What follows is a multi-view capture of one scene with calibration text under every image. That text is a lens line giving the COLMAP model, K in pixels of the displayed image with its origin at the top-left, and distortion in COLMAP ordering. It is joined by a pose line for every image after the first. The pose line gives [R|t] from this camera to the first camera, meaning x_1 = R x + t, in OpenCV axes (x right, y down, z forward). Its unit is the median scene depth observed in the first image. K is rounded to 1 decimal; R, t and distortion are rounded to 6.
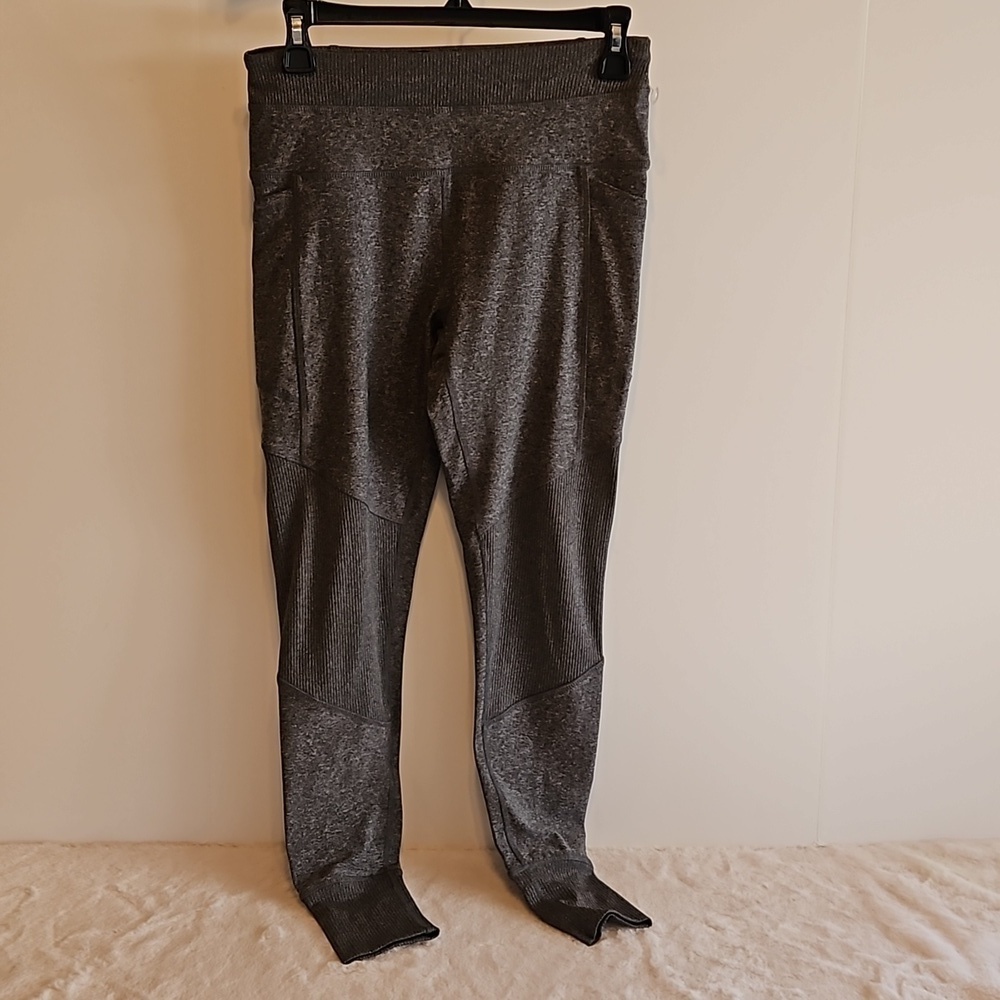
lens RADIAL K [[1447.0, 0, 500.0], [0, 1447.0, 500.0], [0, 0, 1]] dist [0.074131, -0.097244]
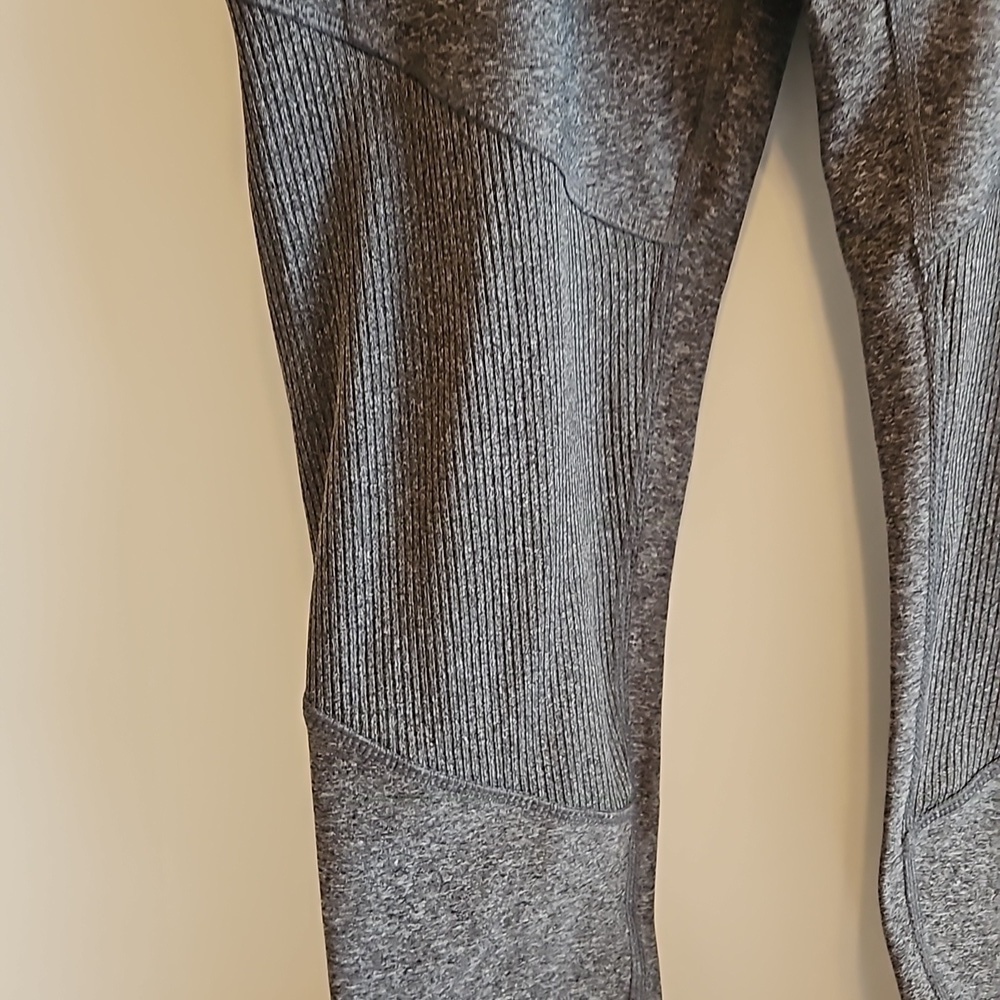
lens RADIAL K [[1447.0, 0, 500.0], [0, 1447.0, 500.0], [0, 0, 1]] dist [0.074131, -0.097244]
pose [[0.992602, -0.002731, -0.121381, -0.066057], [0.016923, 0.993100, 0.116046, 0.036221], [0.120226, -0.117242, 0.985799, 0.669466]]
